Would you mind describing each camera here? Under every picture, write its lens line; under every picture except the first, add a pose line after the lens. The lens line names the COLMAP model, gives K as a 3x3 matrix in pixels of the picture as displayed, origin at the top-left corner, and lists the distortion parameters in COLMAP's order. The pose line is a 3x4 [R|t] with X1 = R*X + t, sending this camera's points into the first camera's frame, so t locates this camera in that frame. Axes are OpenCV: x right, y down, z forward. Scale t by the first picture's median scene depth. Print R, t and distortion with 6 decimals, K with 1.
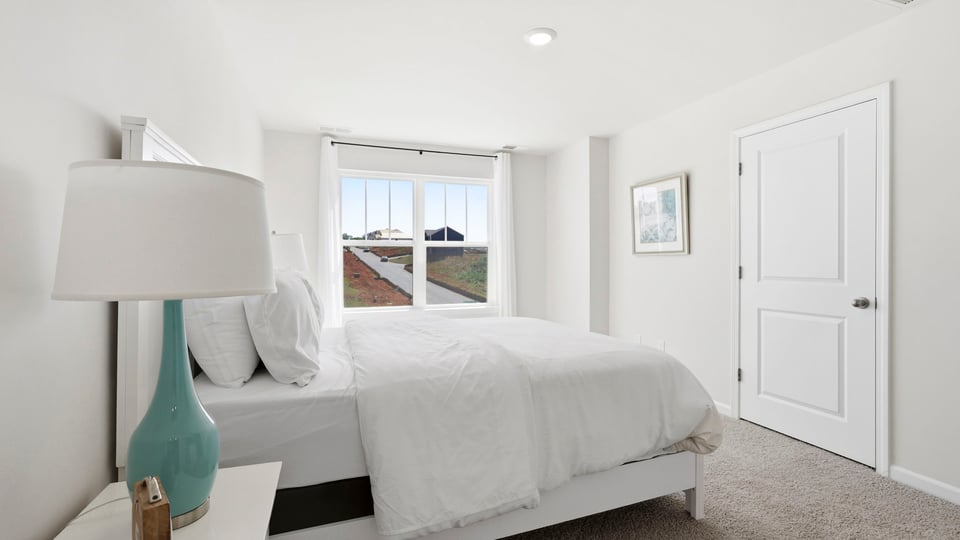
lens RADIAL K [[424.0, 0, 478.5], [0, 424.0, 267.7], [0, 0, 1]] dist [-0.049962, 0.019668]
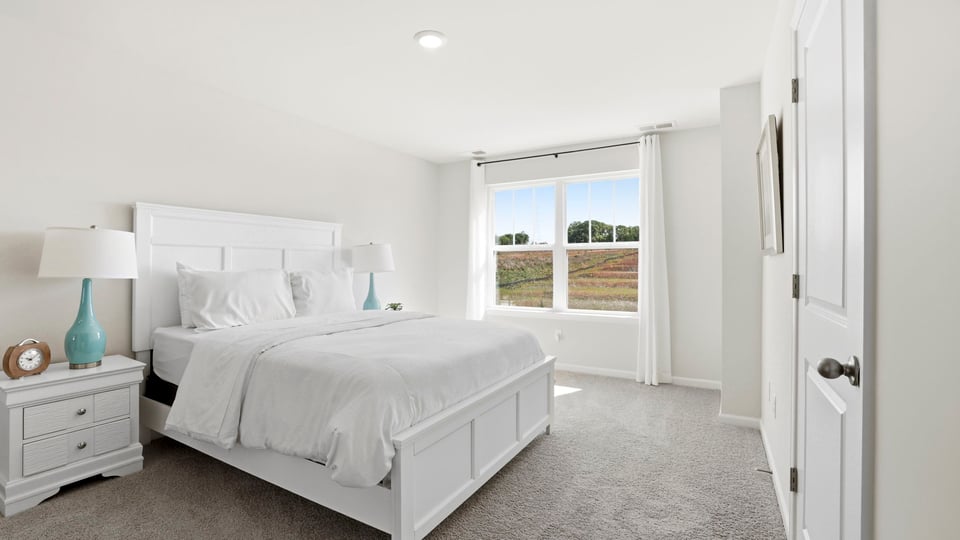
lens RADIAL K [[416.8, 0, 478.9], [0, 416.8, 263.5], [0, 0, 1]] dist [-0.049859, 0.017986]
pose [[0.642574, -0.003680, -0.766215, 0.501308], [-0.006790, 0.999922, -0.010497, -0.005978], [0.766193, 0.011948, 0.642499, 0.233415]]
